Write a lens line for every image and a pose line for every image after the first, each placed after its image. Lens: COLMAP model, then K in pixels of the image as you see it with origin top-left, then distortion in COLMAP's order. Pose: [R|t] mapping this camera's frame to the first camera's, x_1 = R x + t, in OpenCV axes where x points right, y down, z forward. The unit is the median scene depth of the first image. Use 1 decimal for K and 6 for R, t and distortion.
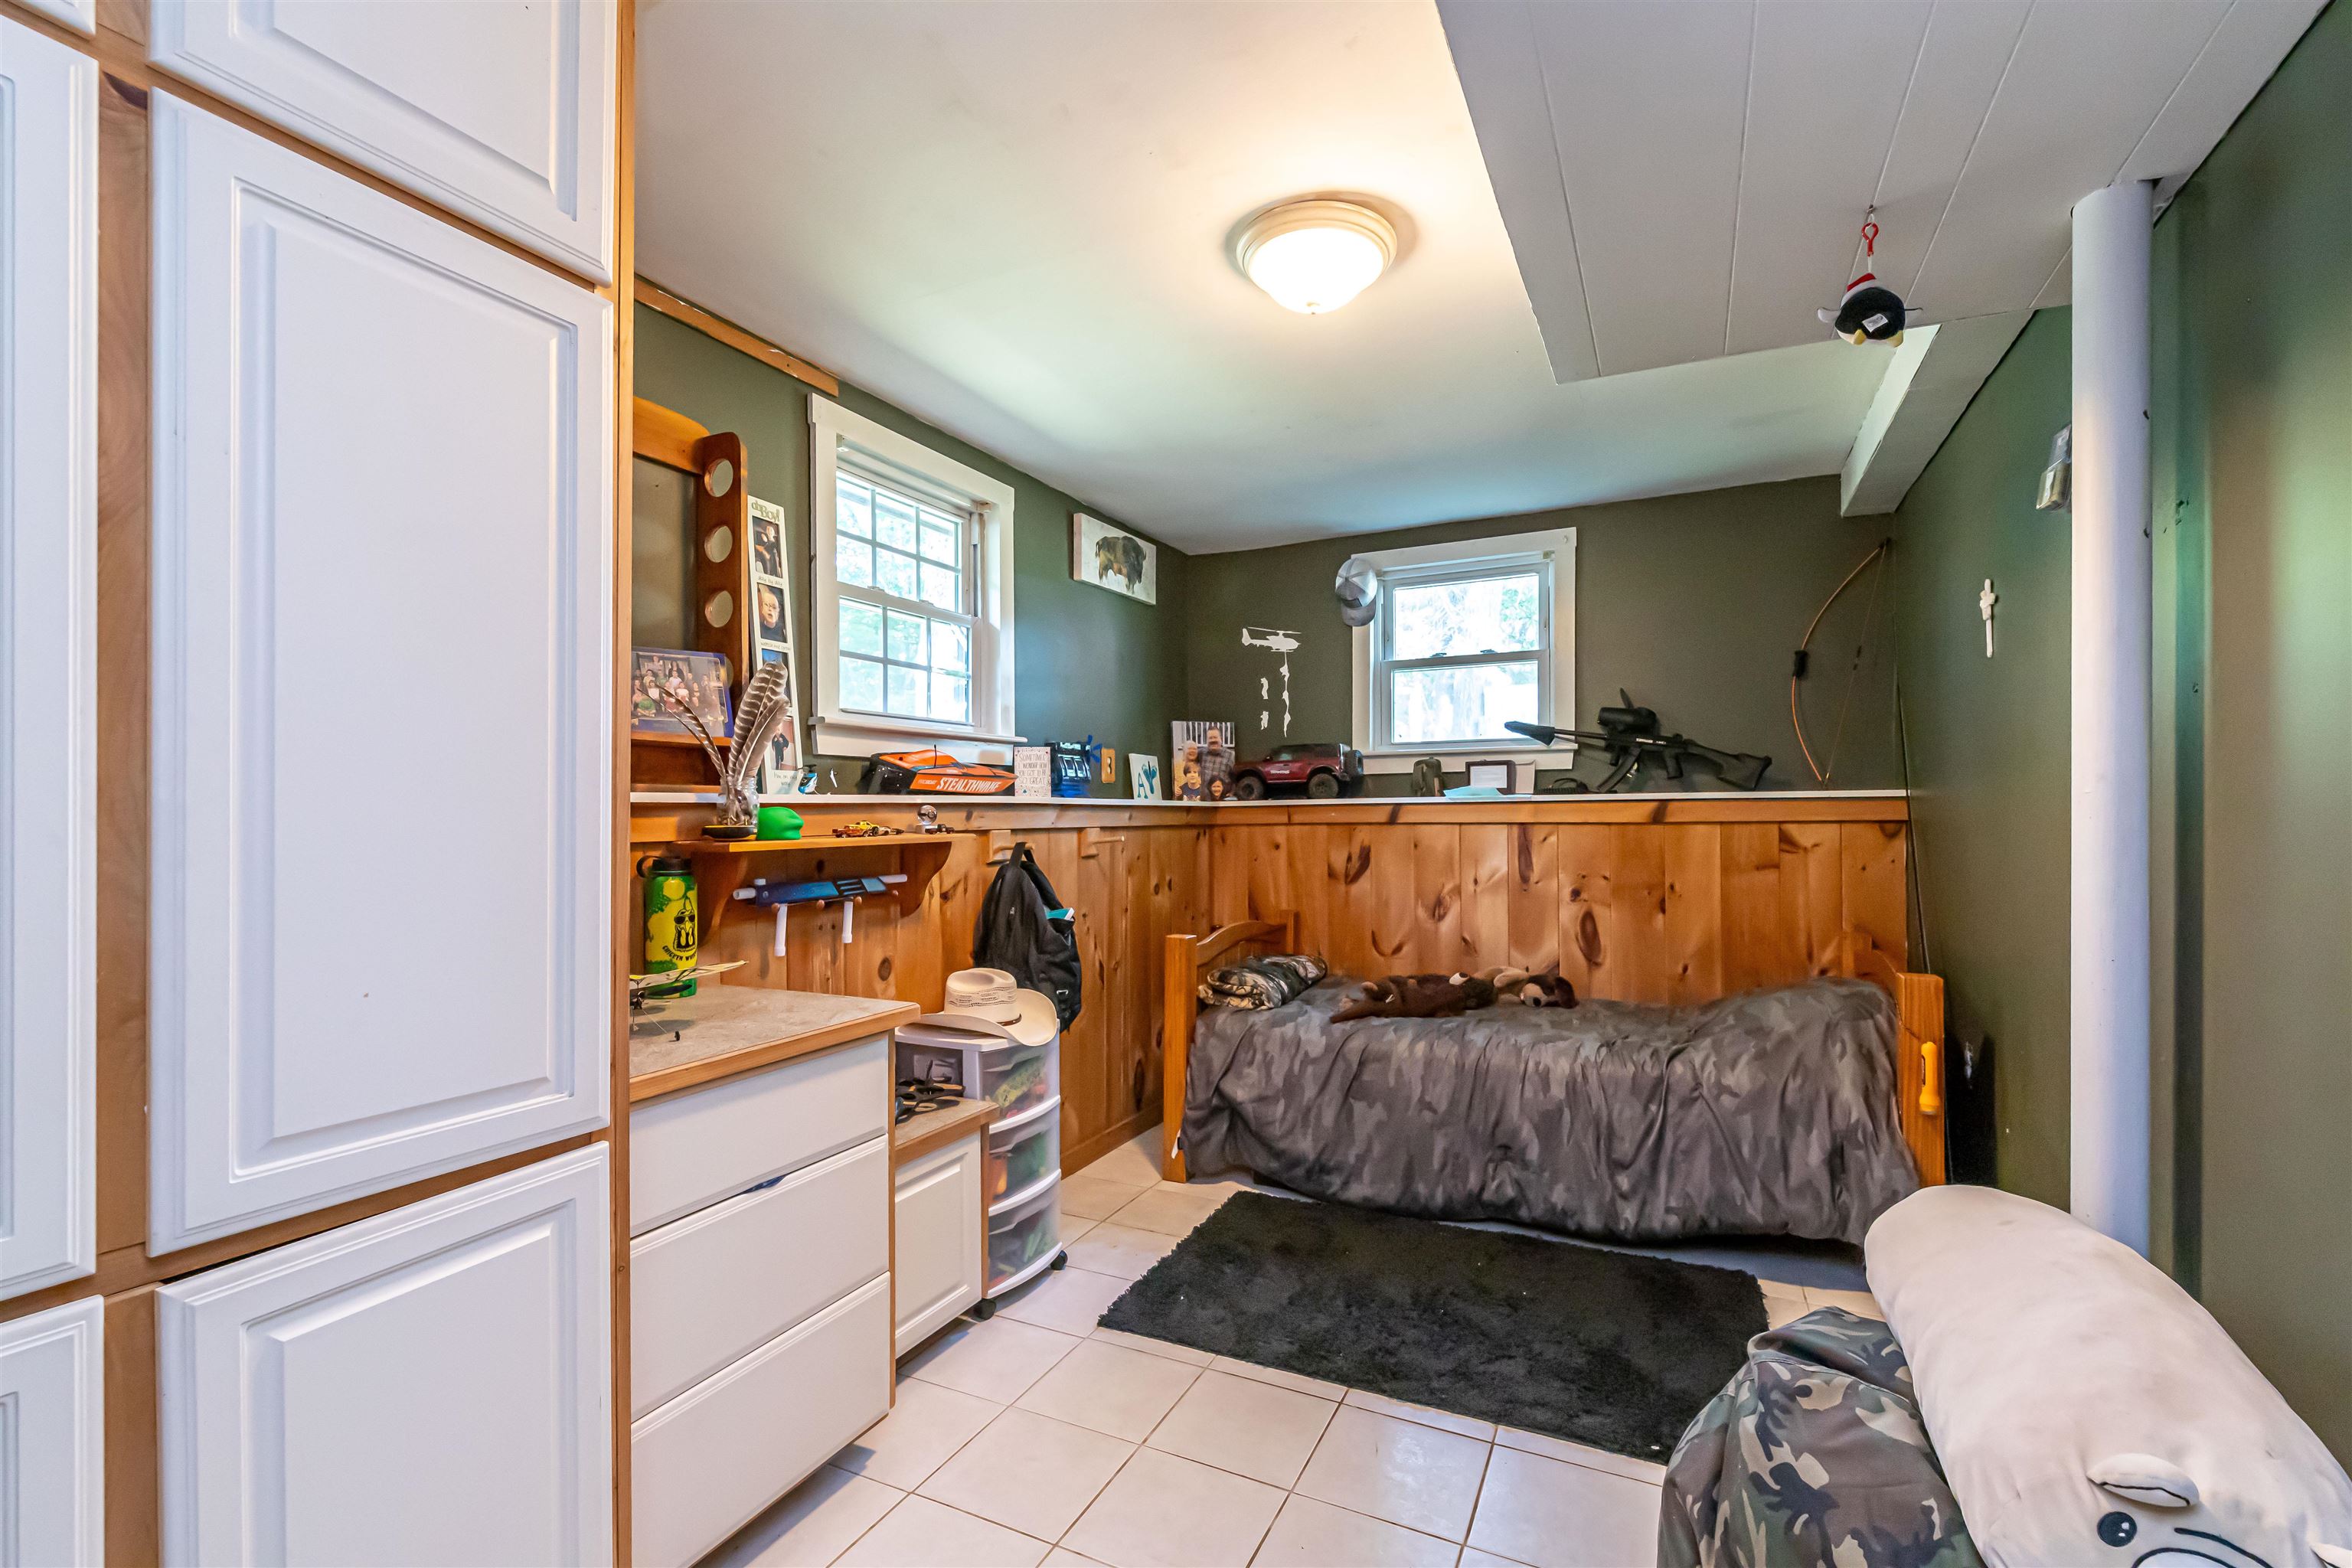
lens RADIAL K [[1044.7, 0, 1170.5], [0, 1044.7, 801.9], [0, 0, 1]] dist [0.003978, 0.000338]
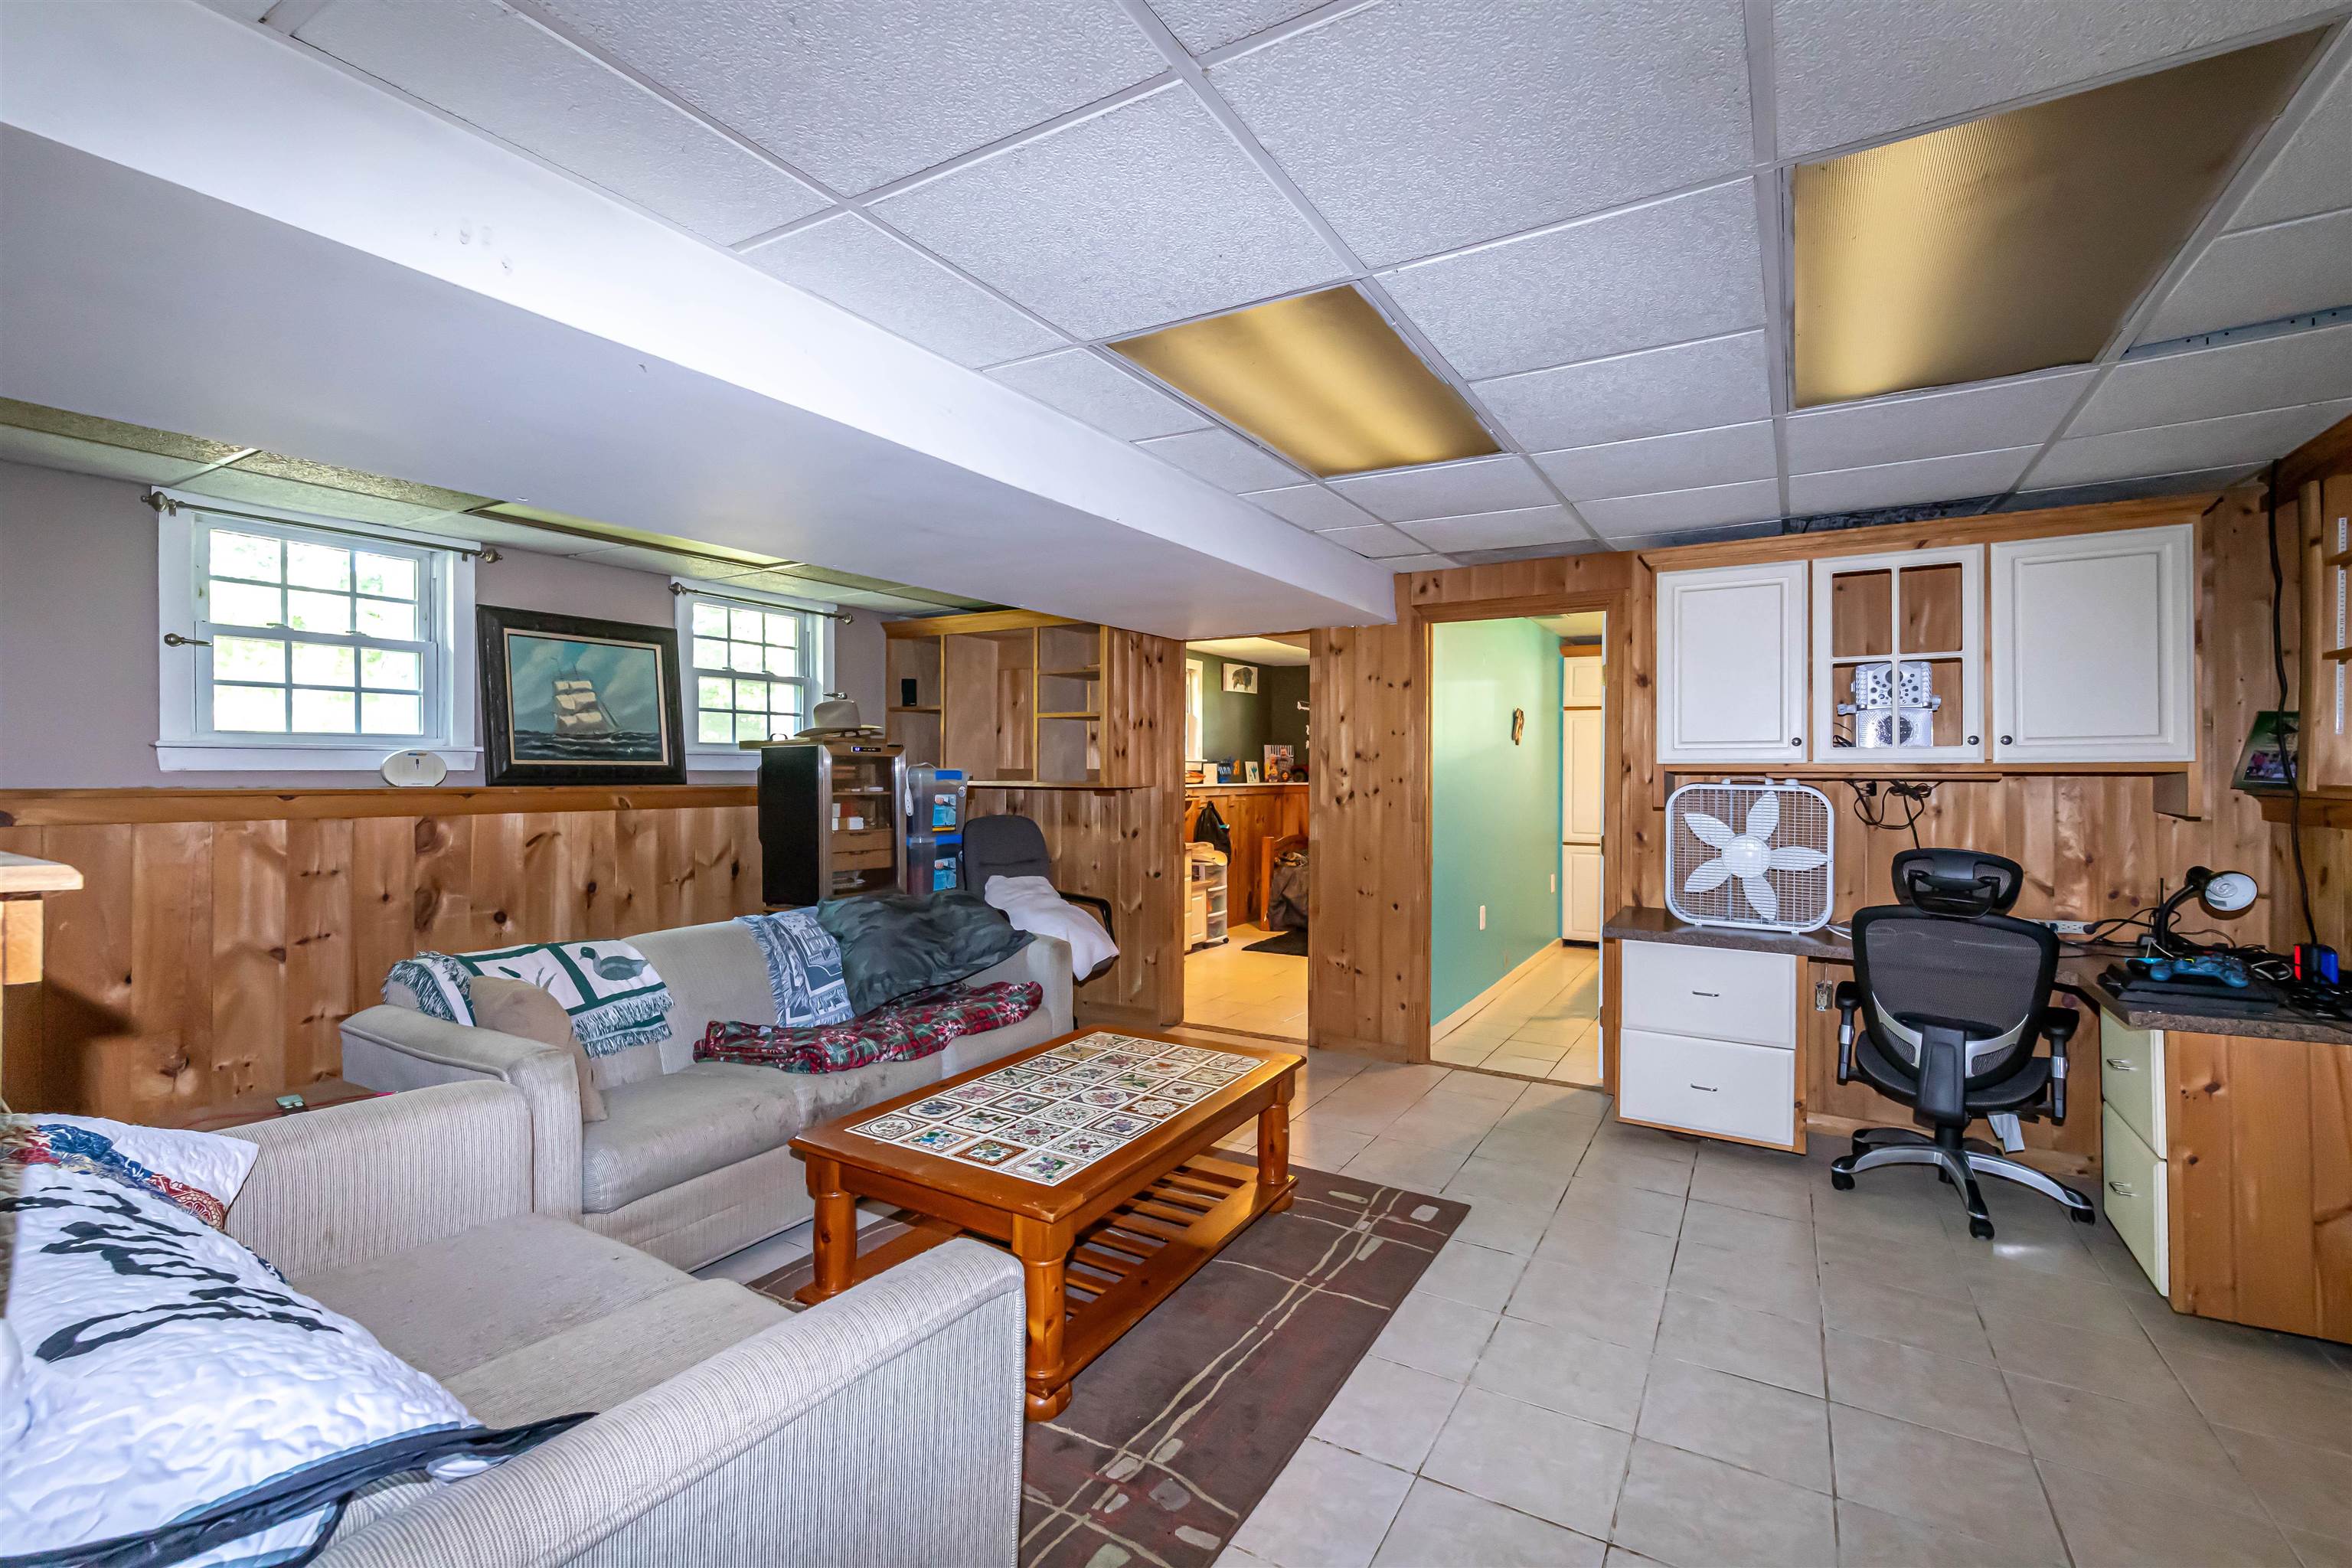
lens RADIAL K [[1044.7, 0, 1153.2], [0, 1044.7, 776.6], [0, 0, 1]] dist [0.003978, 0.000338]
pose [[0.994927, 0.004115, -0.100511, -0.012533], [-0.002747, 0.999902, 0.013746, -0.054996], [0.100557, -0.013400, 0.994841, -1.551695]]
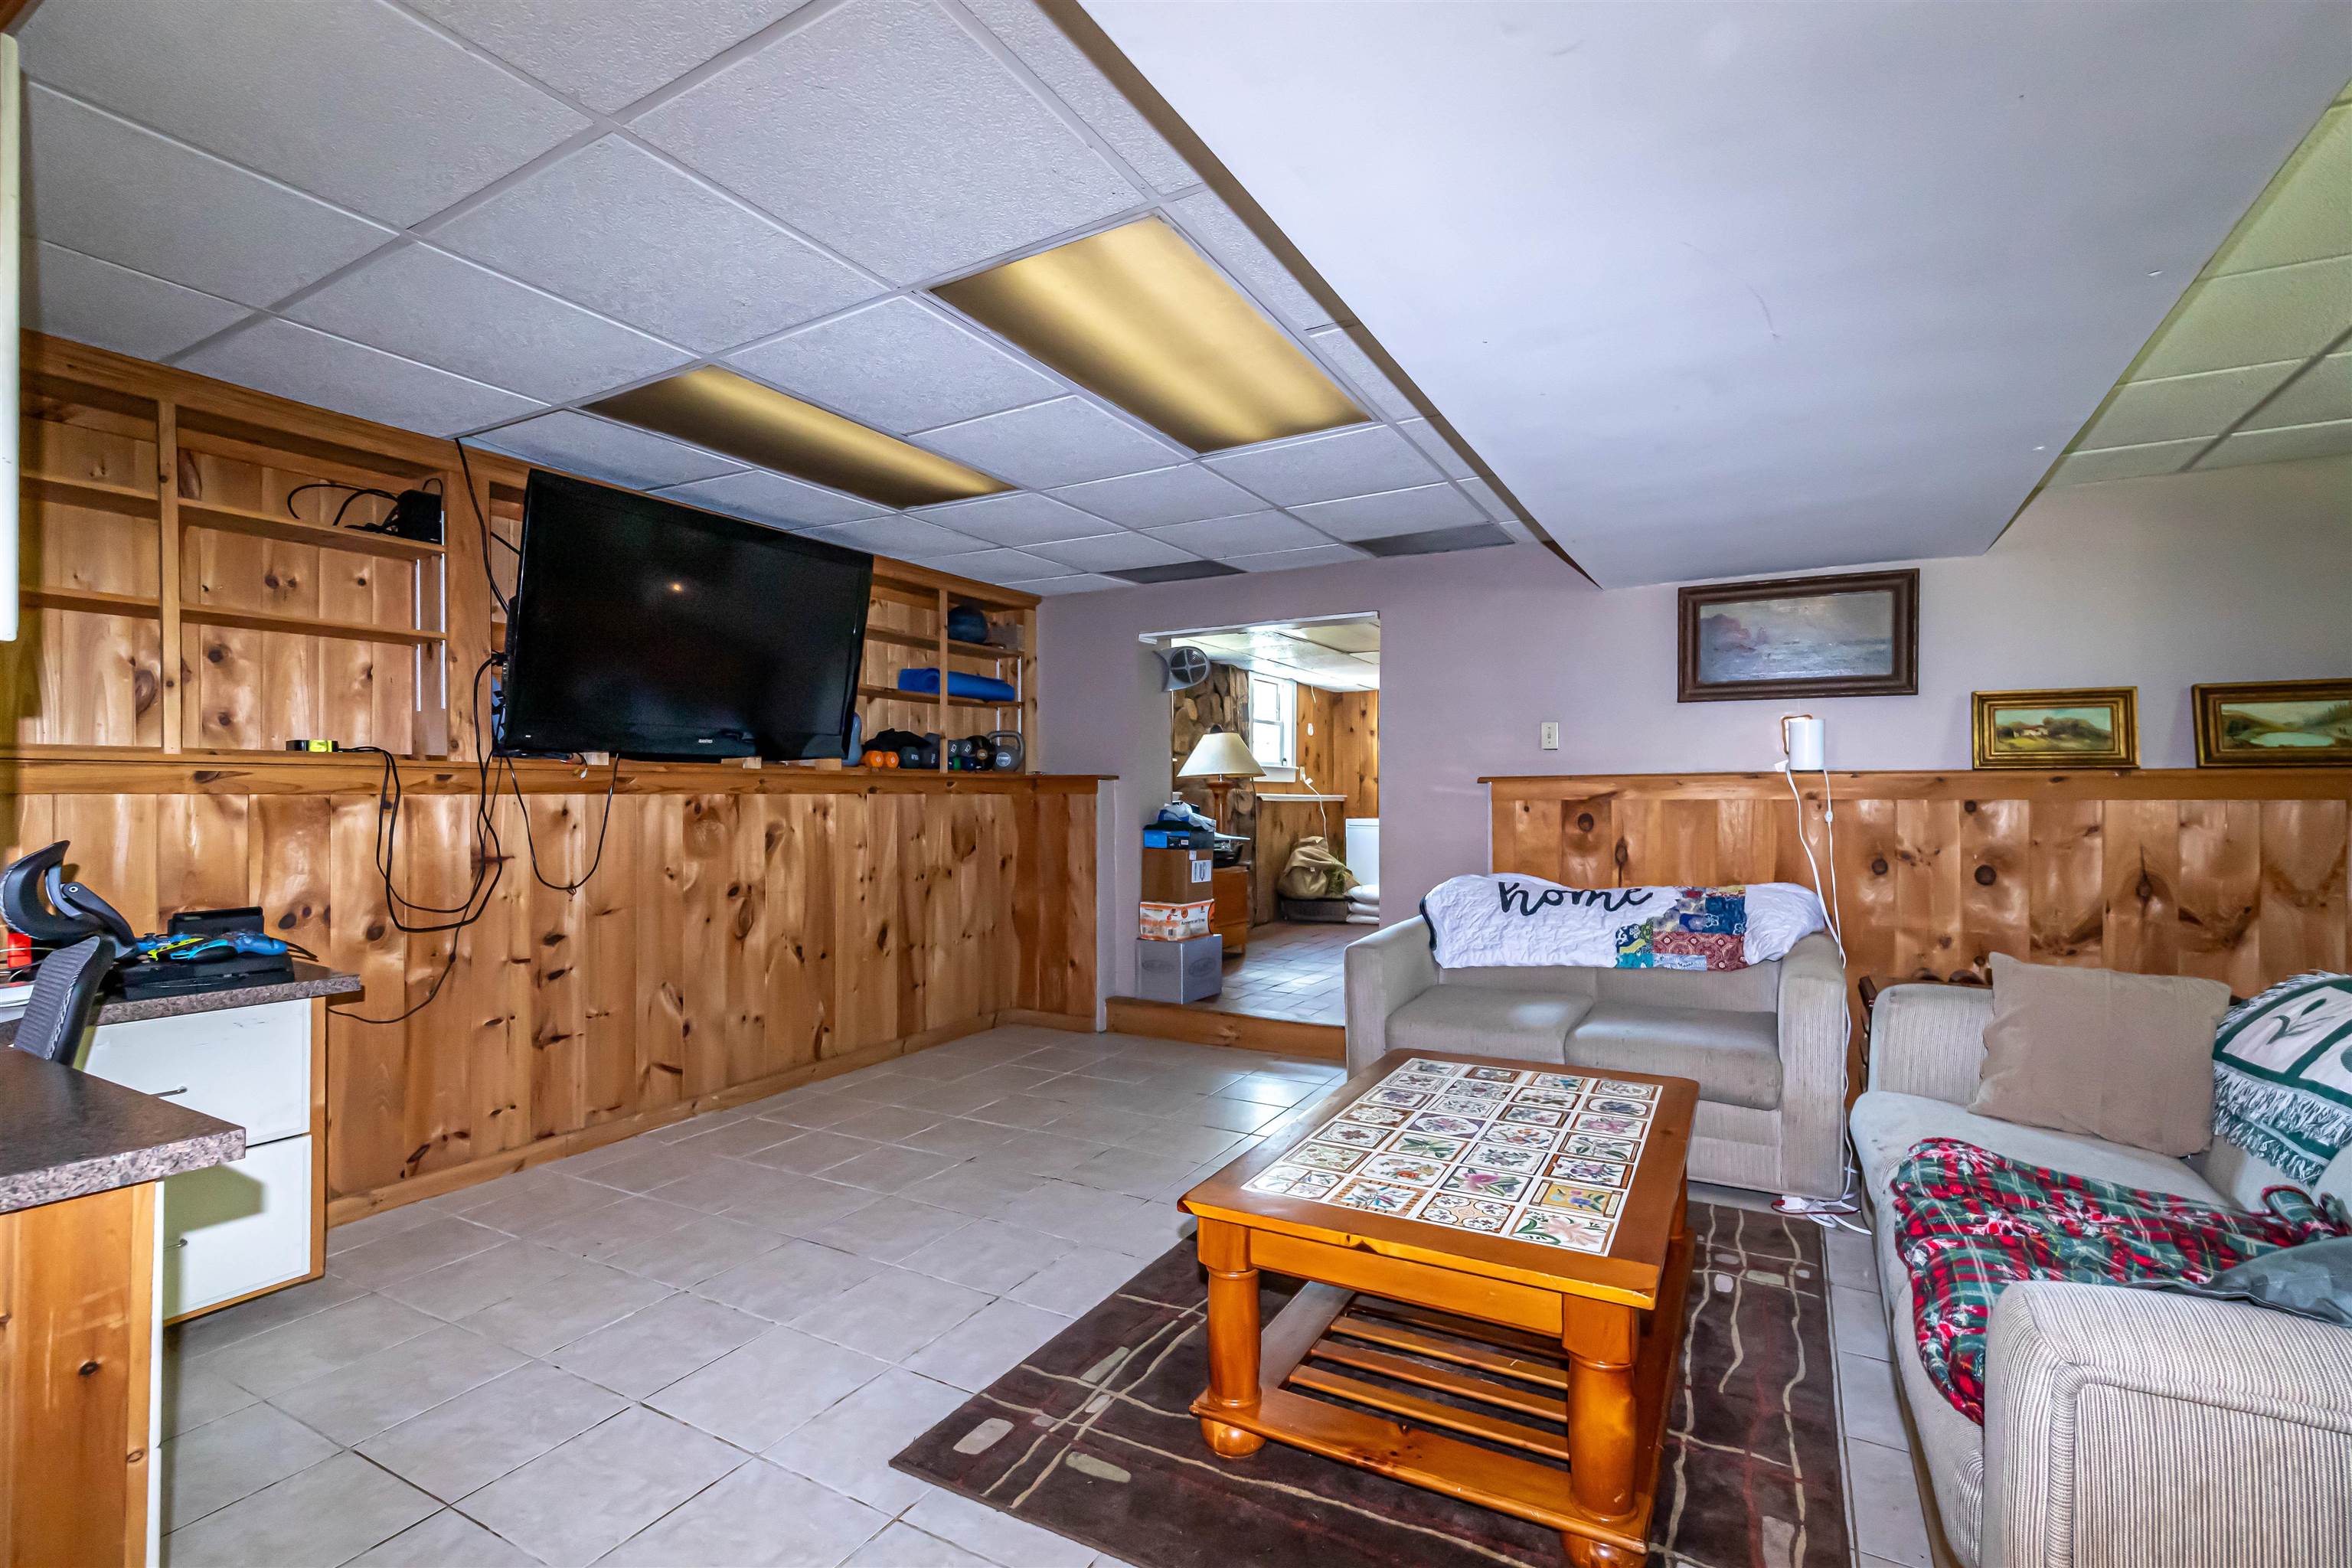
lens RADIAL K [[1044.7, 0, 1181.7], [0, 1044.7, 787.3], [0, 0, 1]] dist [0.003978, 0.000338]
pose [[-0.998346, -0.002535, 0.057427, 0.015715], [-0.003335, 0.999899, -0.013825, 0.097525], [-0.057386, -0.013994, -0.998254, 2.358484]]
